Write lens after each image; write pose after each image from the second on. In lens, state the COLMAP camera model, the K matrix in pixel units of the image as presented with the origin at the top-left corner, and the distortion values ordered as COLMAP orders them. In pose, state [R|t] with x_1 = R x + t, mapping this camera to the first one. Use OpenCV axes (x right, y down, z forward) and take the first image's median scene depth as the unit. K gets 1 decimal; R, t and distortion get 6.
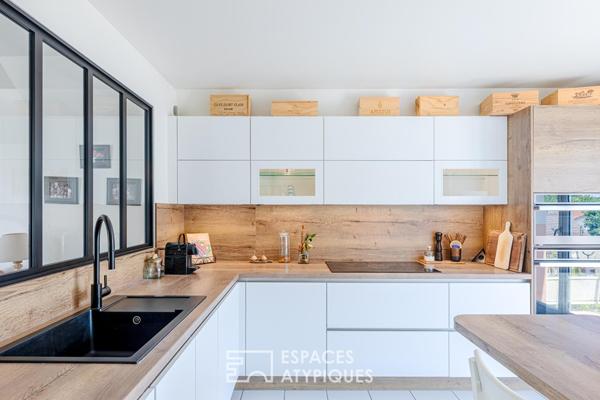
lens RADIAL K [[390.8, 0, 298.4], [0, 390.8, 192.3], [0, 0, 1]] dist [0.000911, 0.000829]
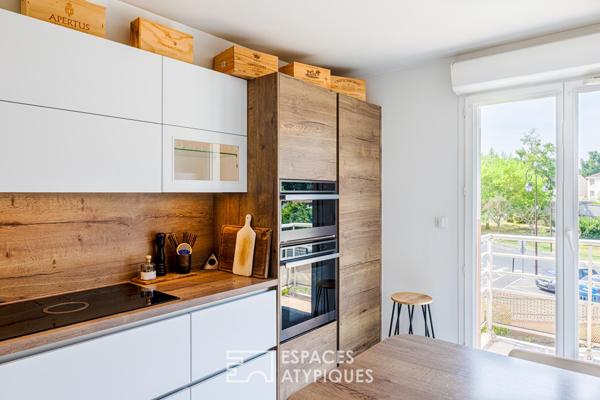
lens RADIAL K [[390.8, 0, 298.4], [0, 390.8, 192.3], [0, 0, 1]] dist [0.000911, 0.000829]
pose [[0.658100, 0.000804, 0.752930, 0.009182], [-0.038499, 0.998727, 0.032584, 0.001147], [-0.751946, -0.050430, 0.657293, 0.398584]]
